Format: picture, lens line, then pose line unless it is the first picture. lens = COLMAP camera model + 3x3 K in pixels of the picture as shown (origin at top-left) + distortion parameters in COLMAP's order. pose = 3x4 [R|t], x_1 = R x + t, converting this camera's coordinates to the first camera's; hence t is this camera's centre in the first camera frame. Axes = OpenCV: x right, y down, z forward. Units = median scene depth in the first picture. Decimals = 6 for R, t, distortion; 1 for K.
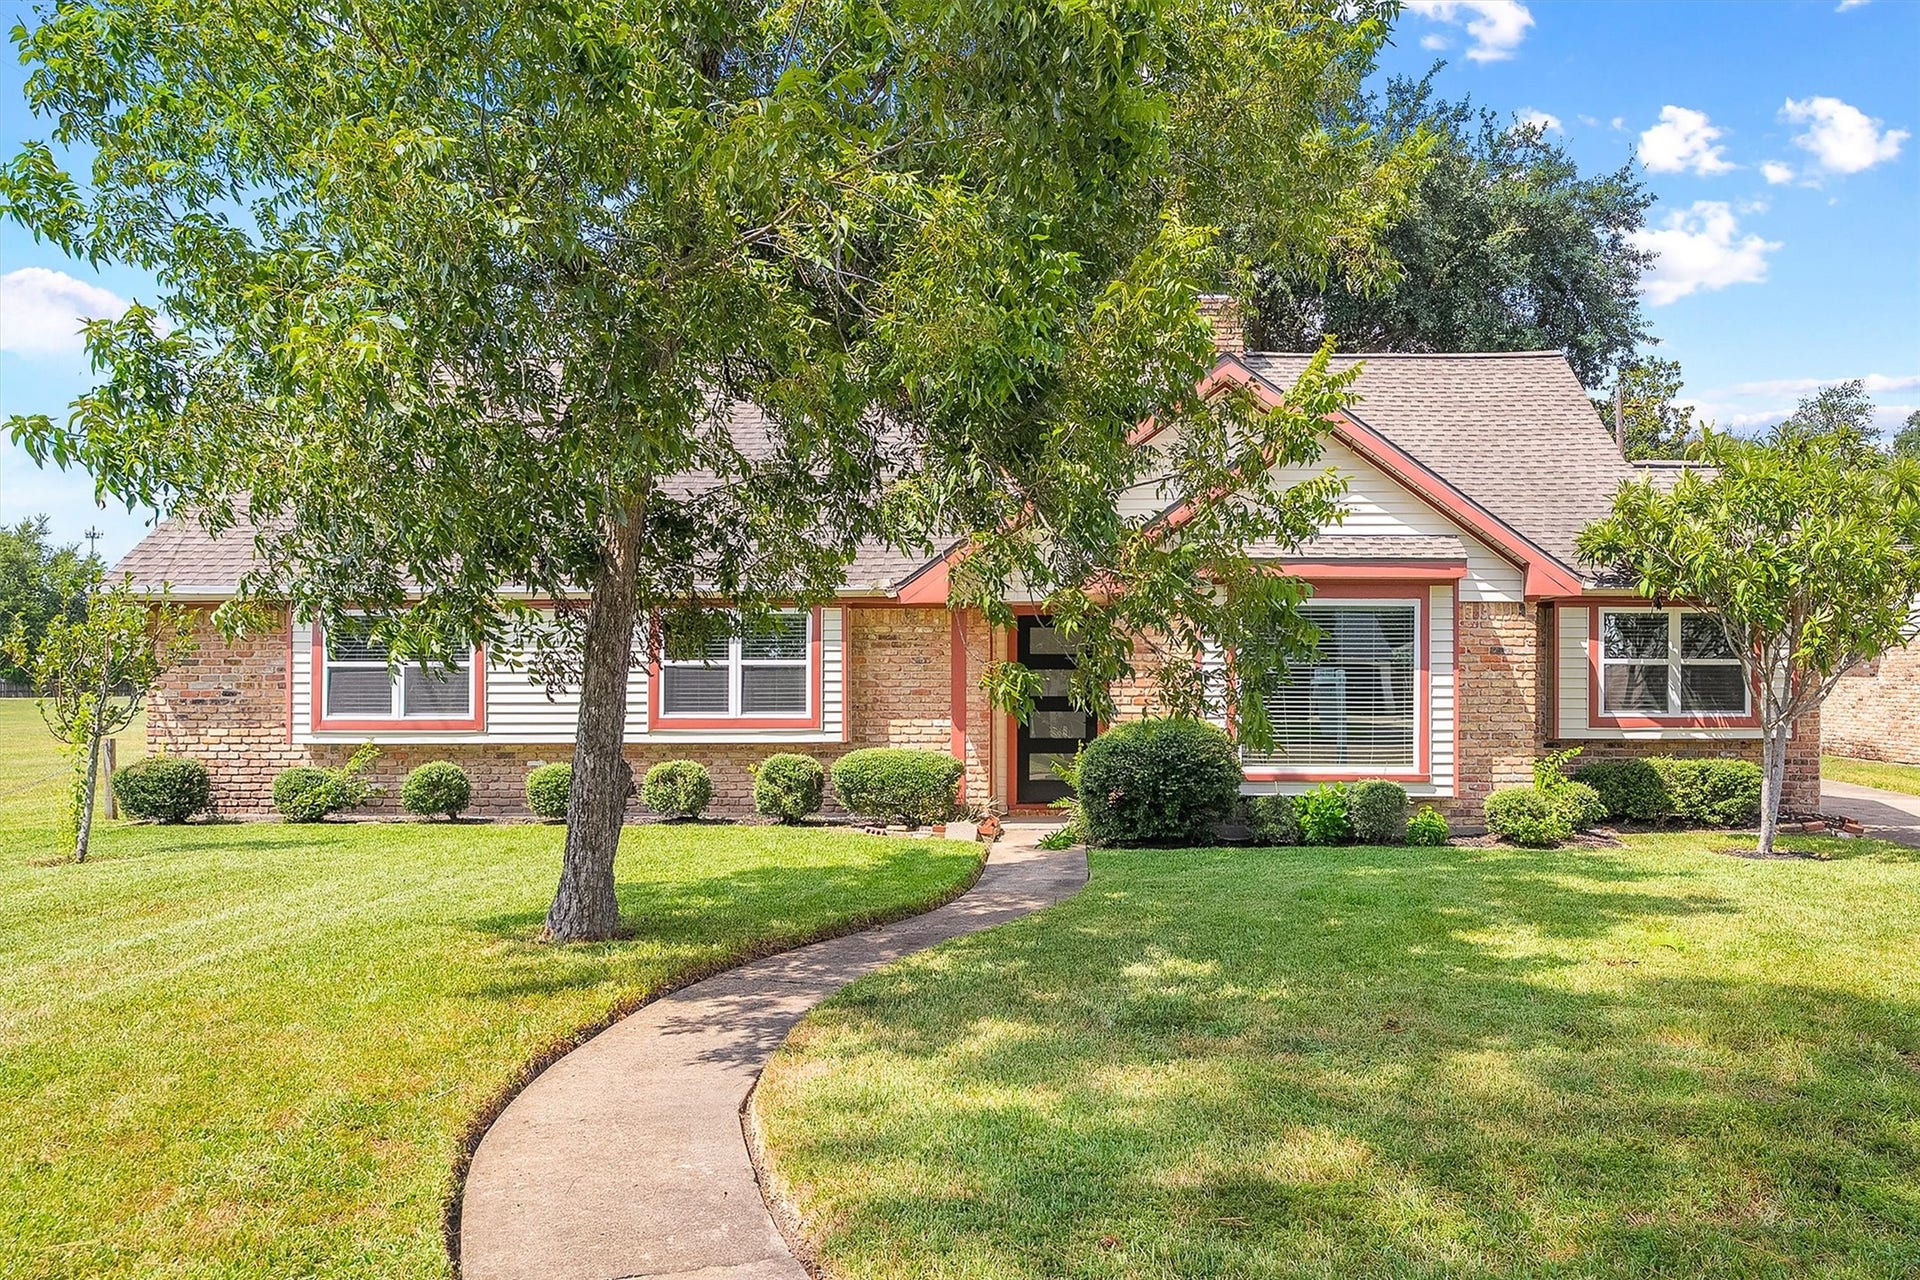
lens RADIAL K [[1437.0, 0, 1153.8], [0, 1437.0, 661.5], [0, 0, 1]] dist [0.003510, -0.004620]
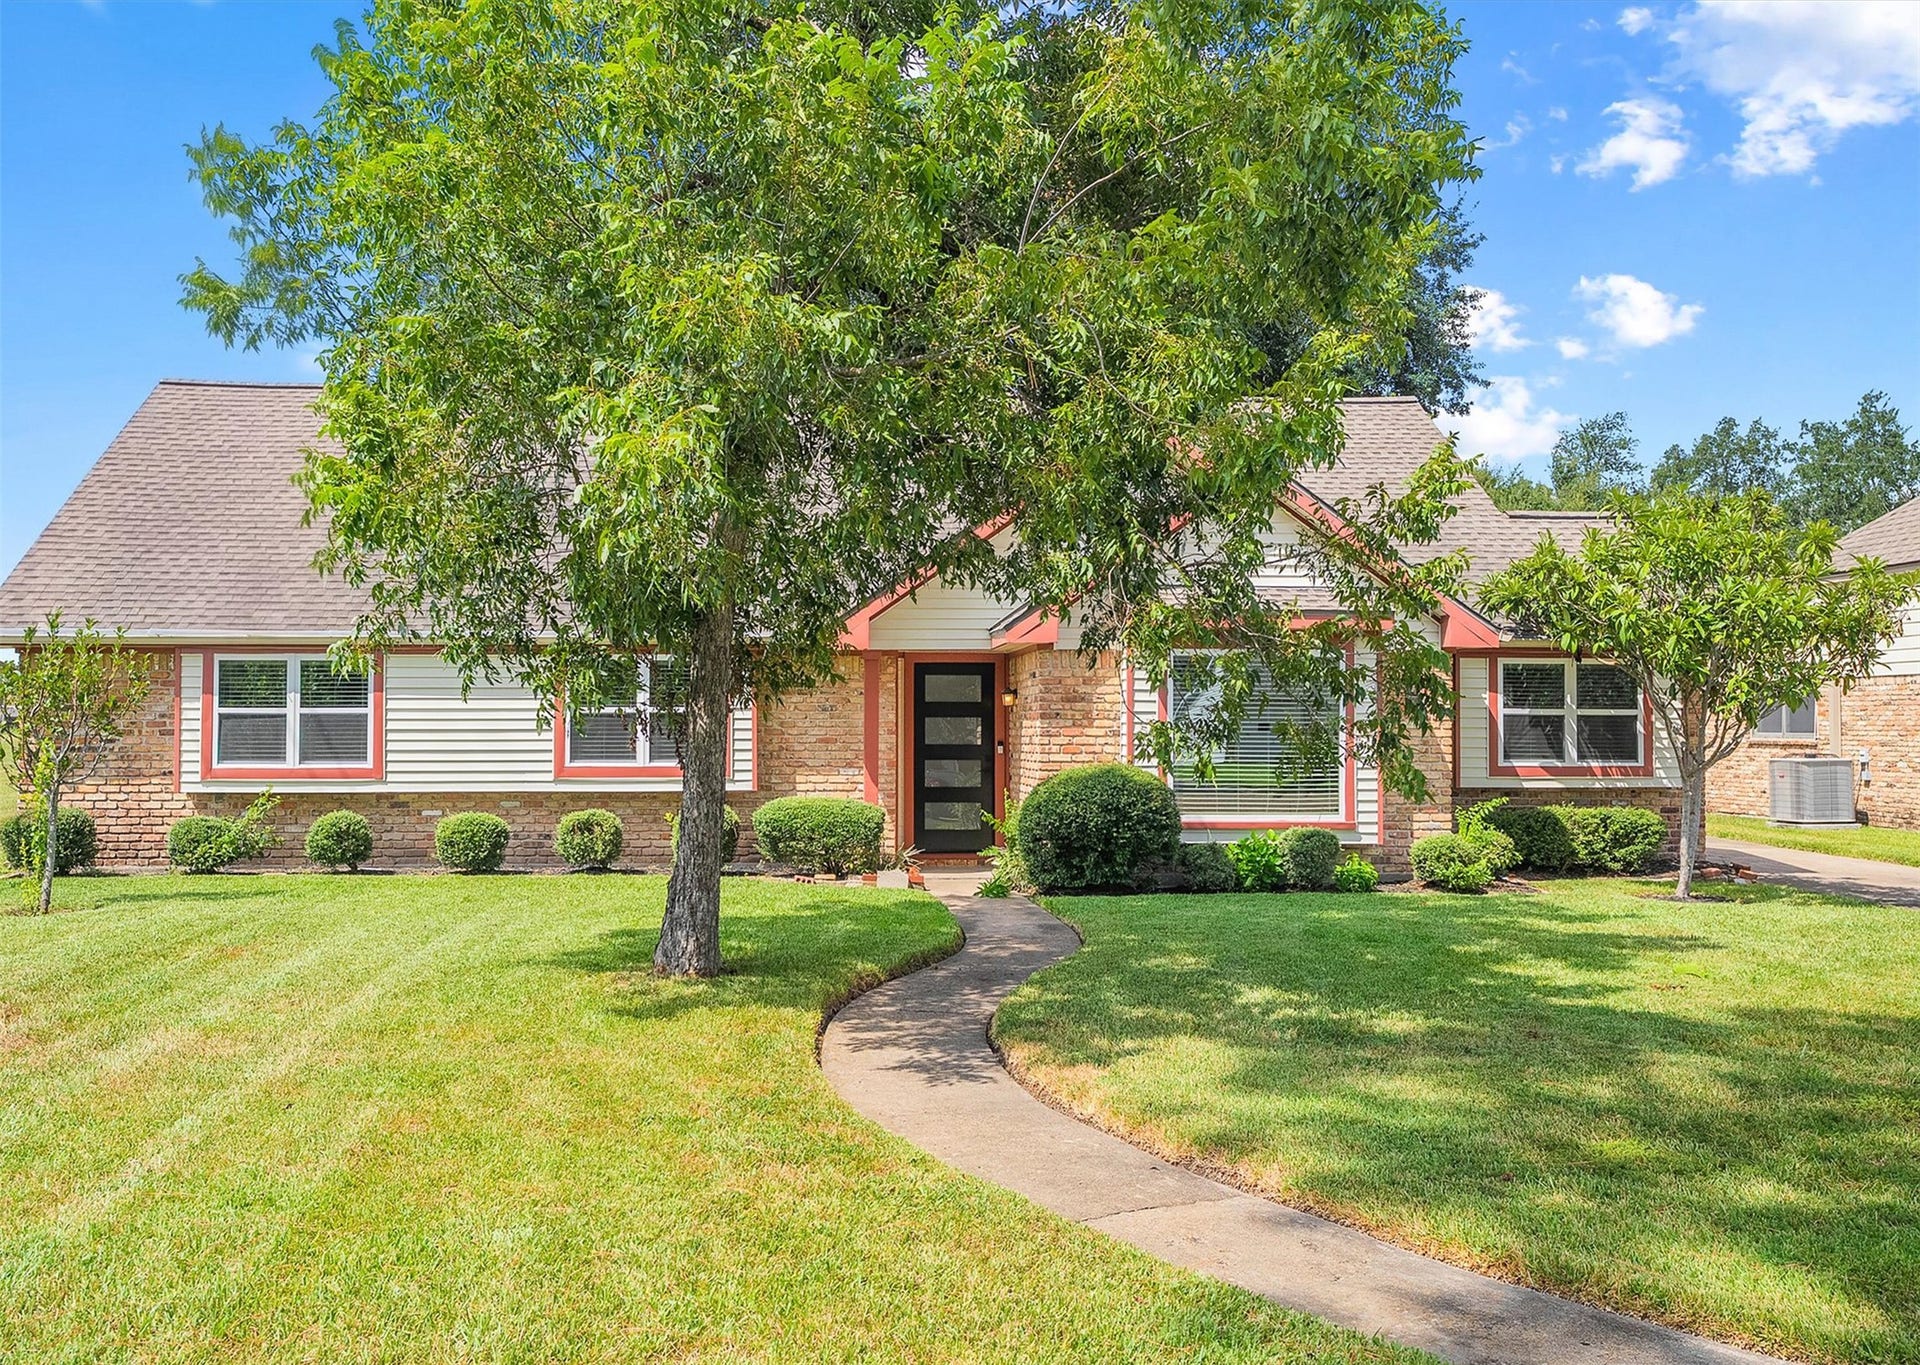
lens RADIAL K [[1596.0, 0, 918.6], [0, 1596.0, 679.9], [0, 0, 1]] dist [0.012181, -0.014505]
pose [[0.997973, 0.004331, 0.063492, -0.173243], [-0.003364, 0.999877, -0.015329, -0.003722], [-0.063551, 0.015084, 0.997865, -0.103250]]
